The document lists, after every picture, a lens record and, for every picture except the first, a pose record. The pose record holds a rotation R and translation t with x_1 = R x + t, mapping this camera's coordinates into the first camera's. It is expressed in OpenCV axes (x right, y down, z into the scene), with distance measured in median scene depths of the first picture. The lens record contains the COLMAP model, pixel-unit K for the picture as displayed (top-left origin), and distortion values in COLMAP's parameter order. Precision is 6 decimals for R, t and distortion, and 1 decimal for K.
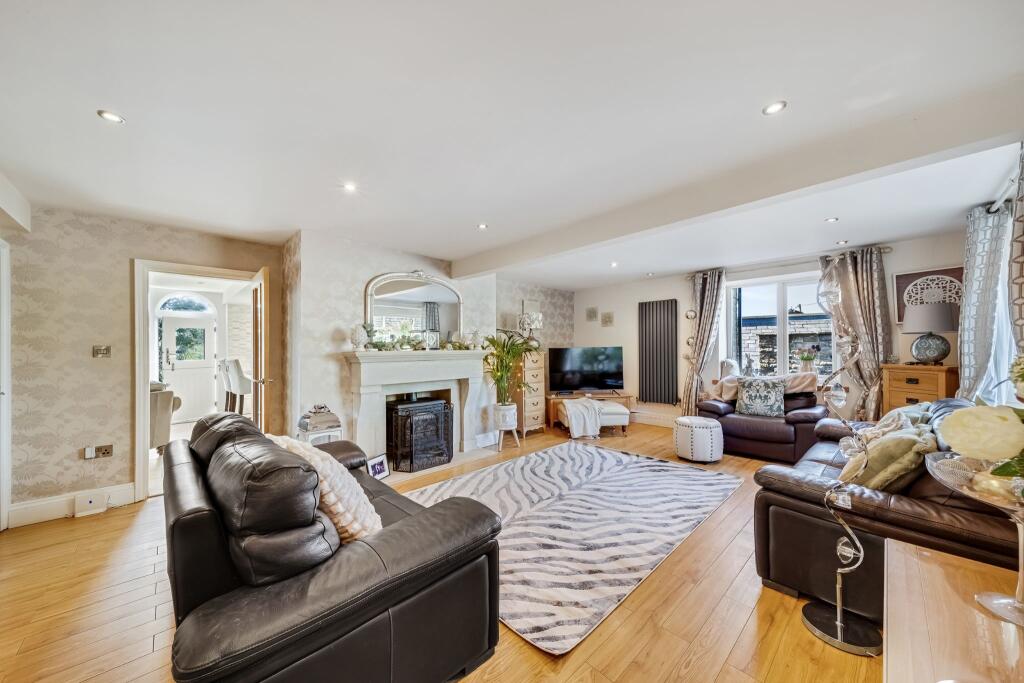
lens RADIAL K [[361.1, 0, 513.3], [0, 361.1, 345.2], [0, 0, 1]] dist [0.009512, -0.000520]
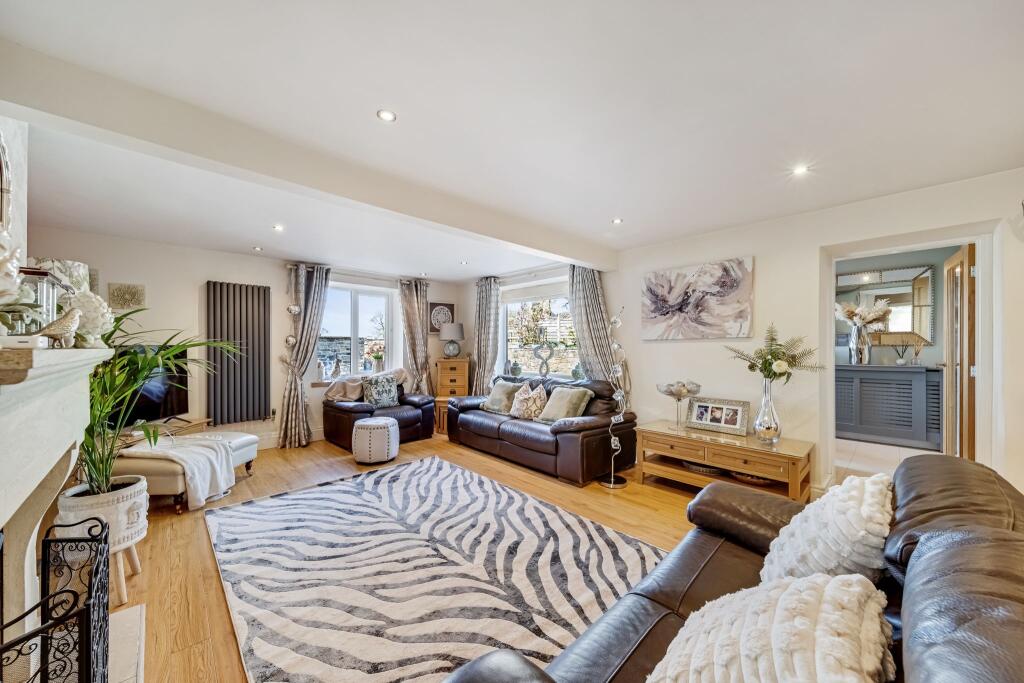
lens RADIAL K [[361.1, 0, 508.1], [0, 361.1, 347.7], [0, 0, 1]] dist [0.009512, -0.000520]
pose [[0.017697, 0.008410, 0.999808, -0.561306], [-0.008139, 0.999933, -0.008267, 0.014886], [-0.999810, -0.007991, 0.017764, 0.738886]]
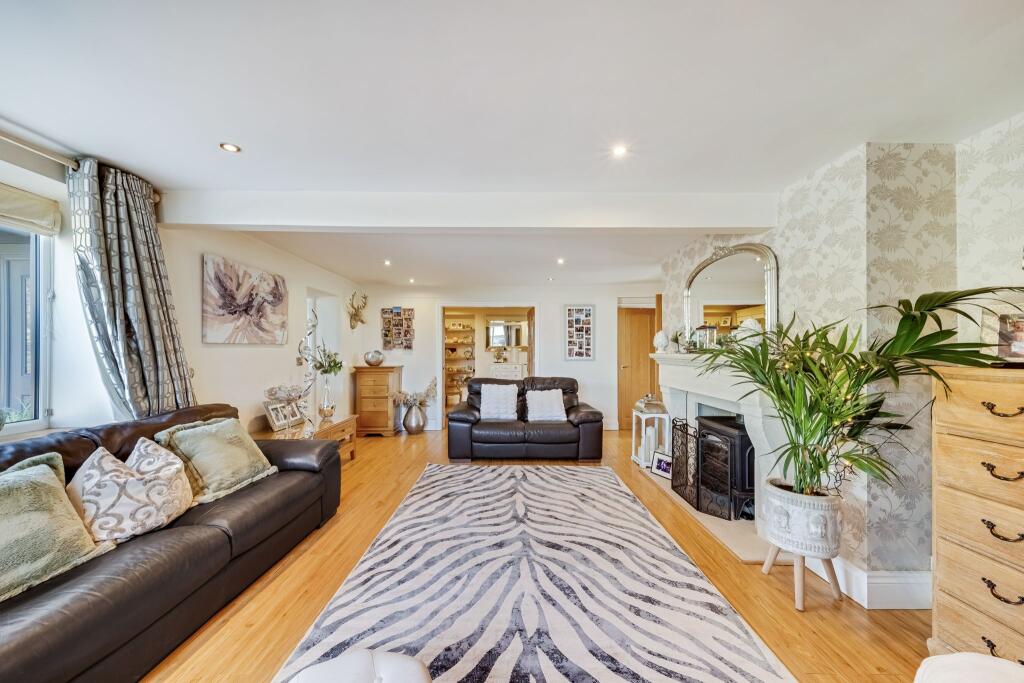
lens RADIAL K [[361.1, 0, 503.7], [0, 361.1, 349.7], [0, 0, 1]] dist [0.009512, -0.000520]
pose [[-0.714375, 0.004295, -0.699750, 0.687215], [0.010101, 0.999940, -0.004174, 0.004277], [0.699690, -0.010050, -0.714376, 1.425115]]
